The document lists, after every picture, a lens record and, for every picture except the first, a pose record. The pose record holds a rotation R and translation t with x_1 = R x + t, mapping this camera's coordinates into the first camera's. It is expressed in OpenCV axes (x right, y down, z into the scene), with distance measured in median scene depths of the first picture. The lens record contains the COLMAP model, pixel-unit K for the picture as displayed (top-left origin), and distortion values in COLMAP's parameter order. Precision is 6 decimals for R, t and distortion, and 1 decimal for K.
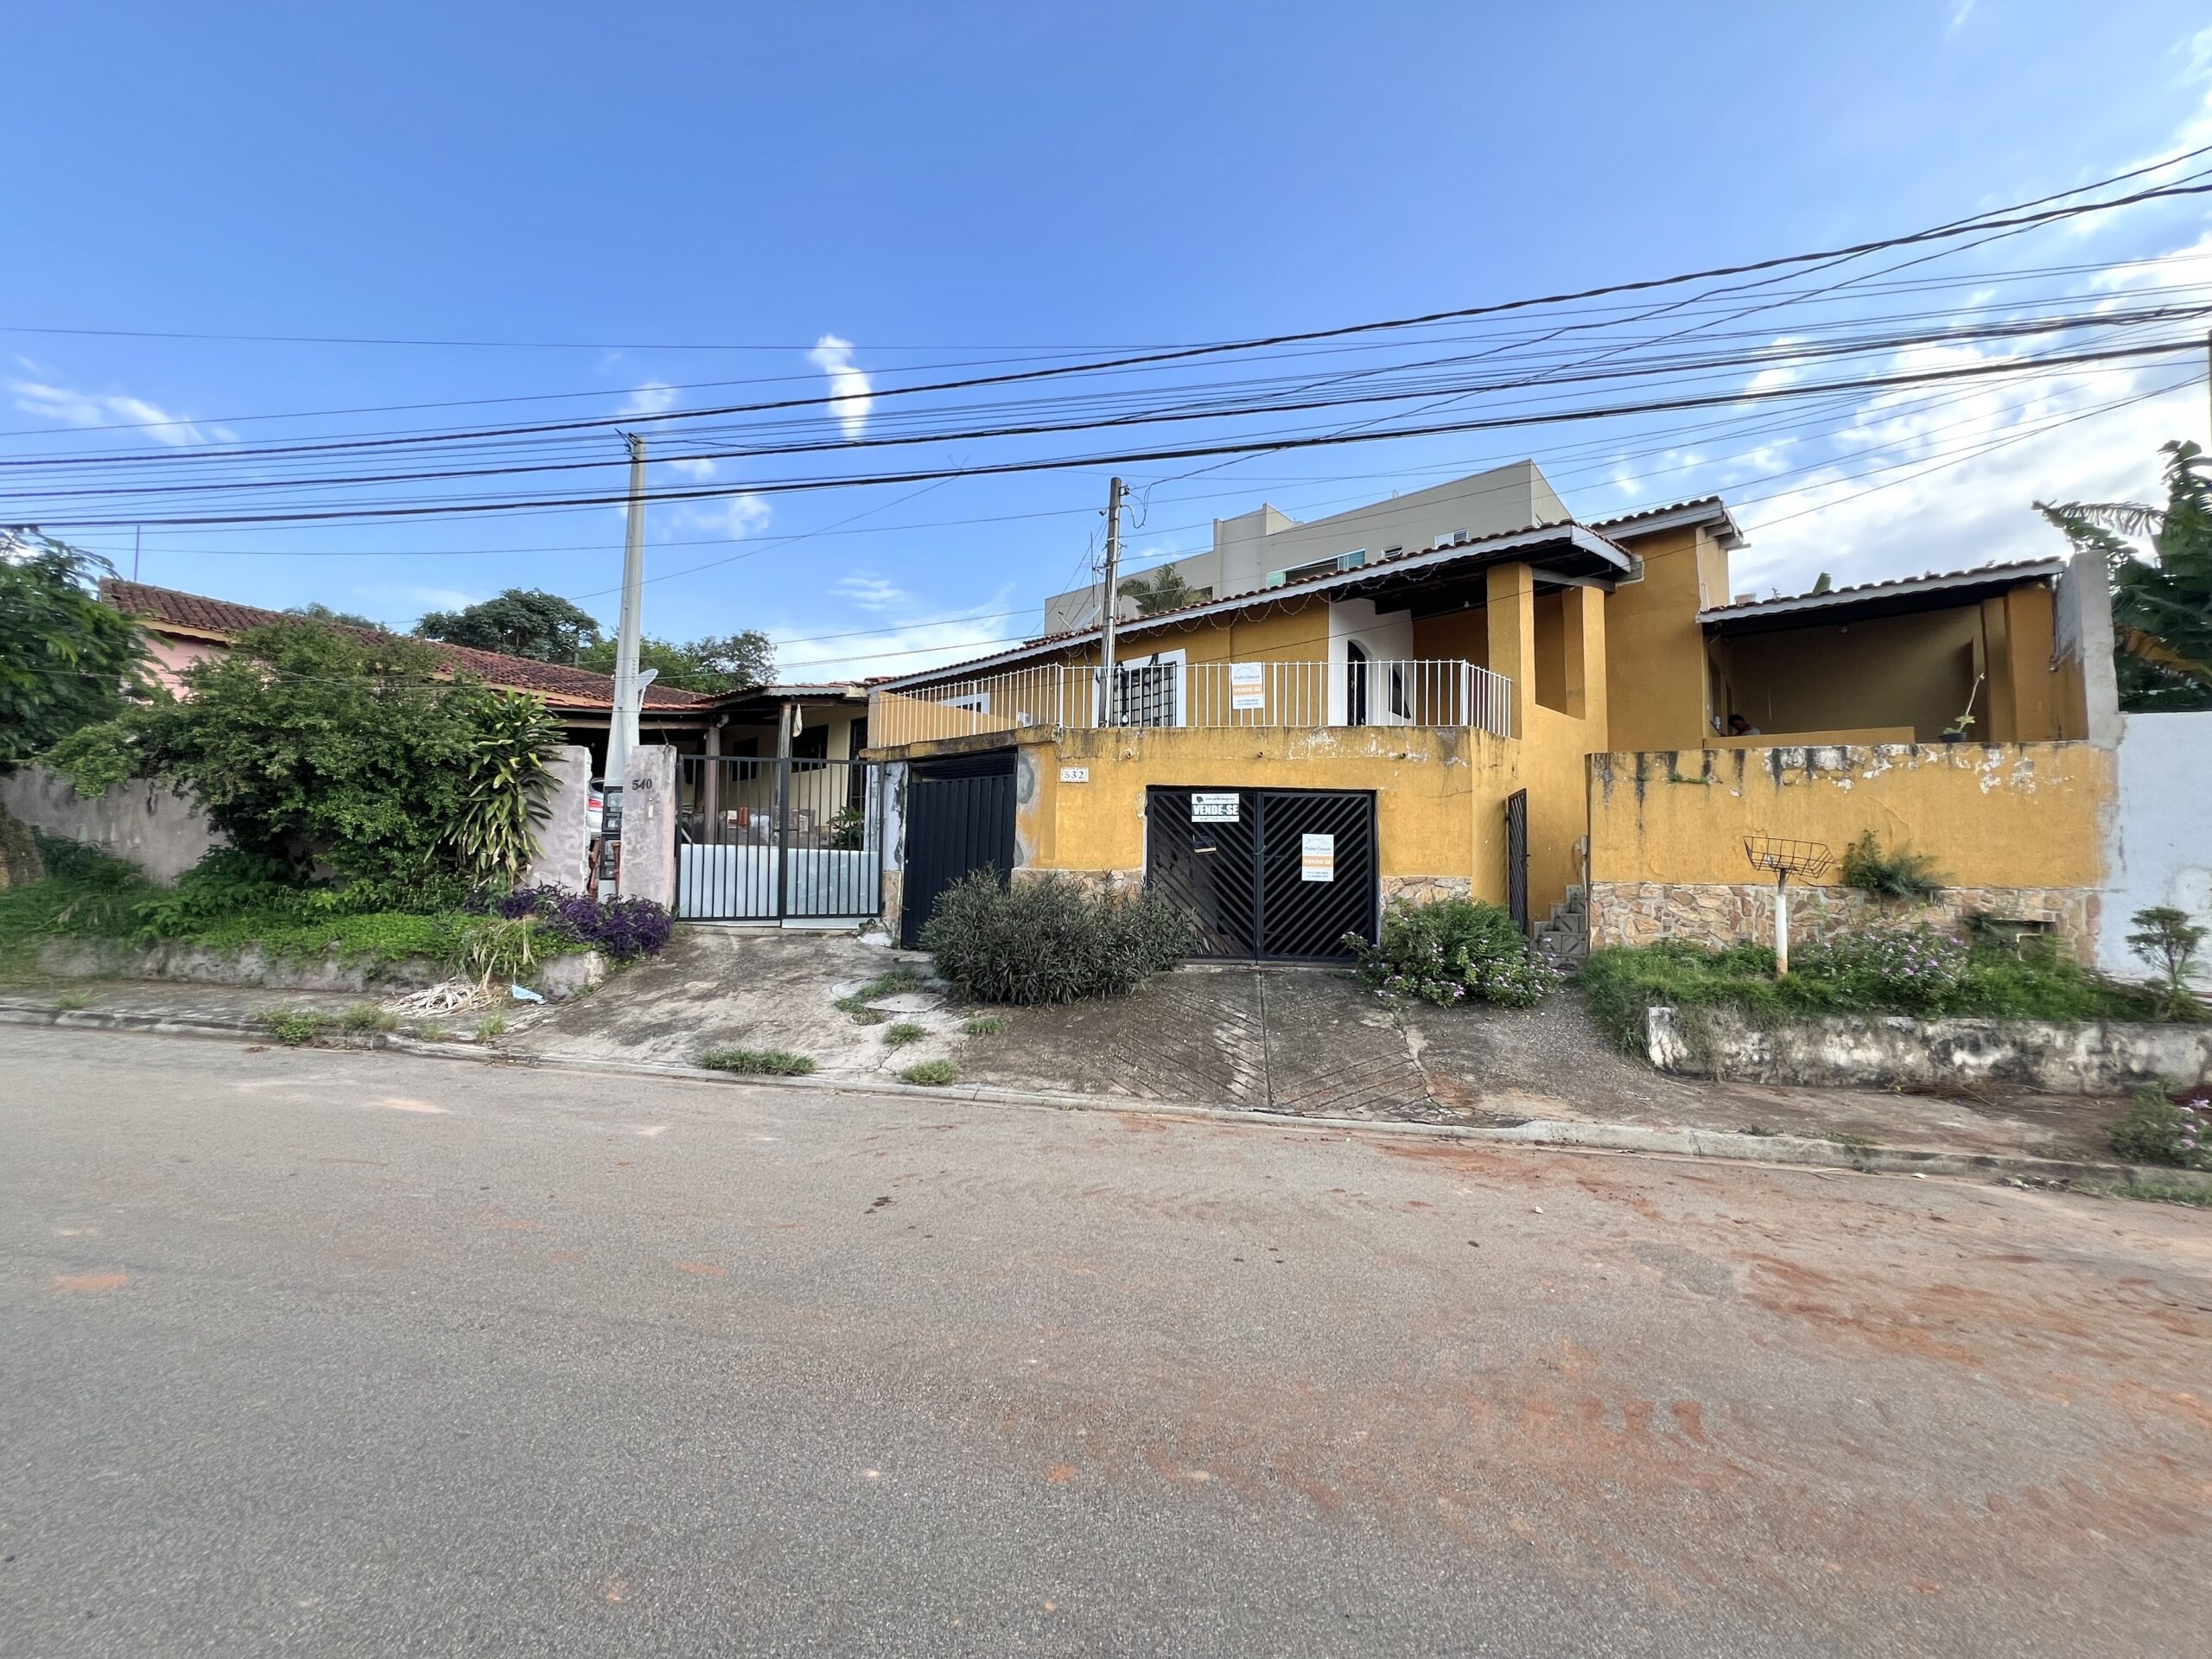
lens RADIAL K [[893.0, 0, 1105.8], [0, 893.0, 818.3], [0, 0, 1]] dist [-0.003720, 0.000929]
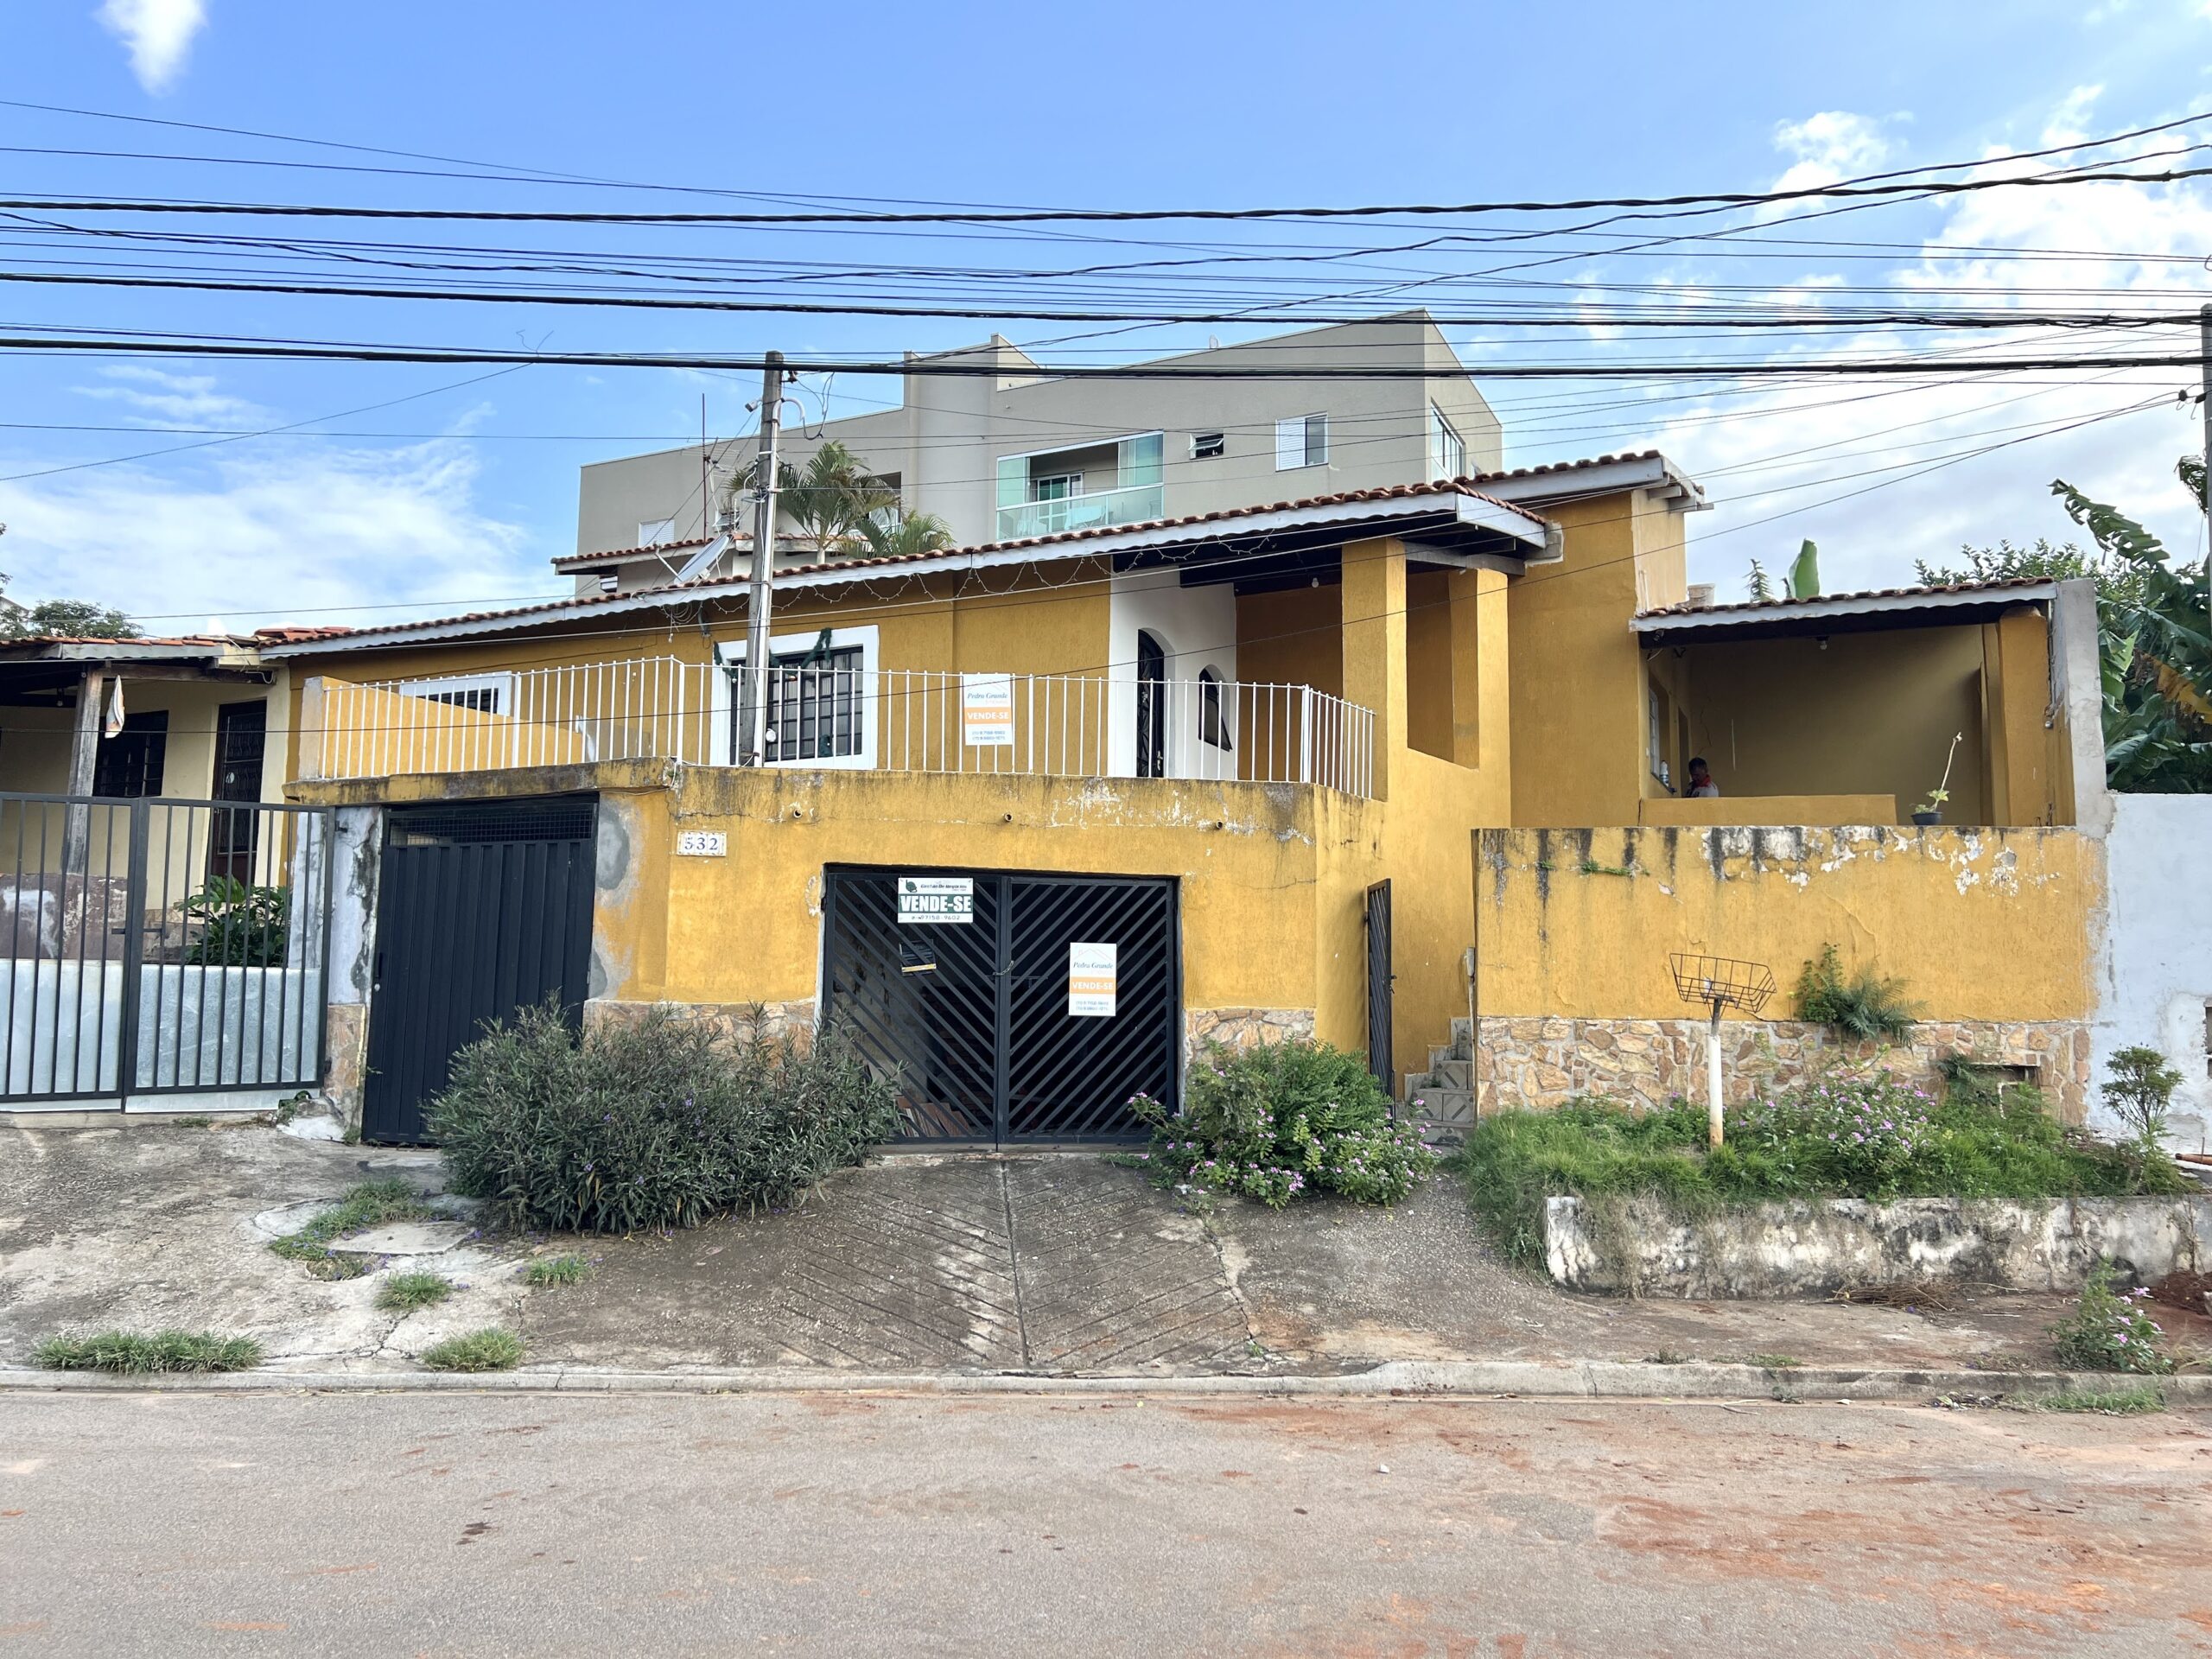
lens RADIAL K [[1680.7, 0, 1095.7], [0, 1680.7, 806.7], [0, 0, 1]] dist [0.059700, -0.066801]
pose [[0.969736, 0.019214, 0.243399, -0.064687], [-0.009671, 0.999139, -0.040342, -0.035954], [-0.243965, 0.036767, 0.969087, -0.201534]]
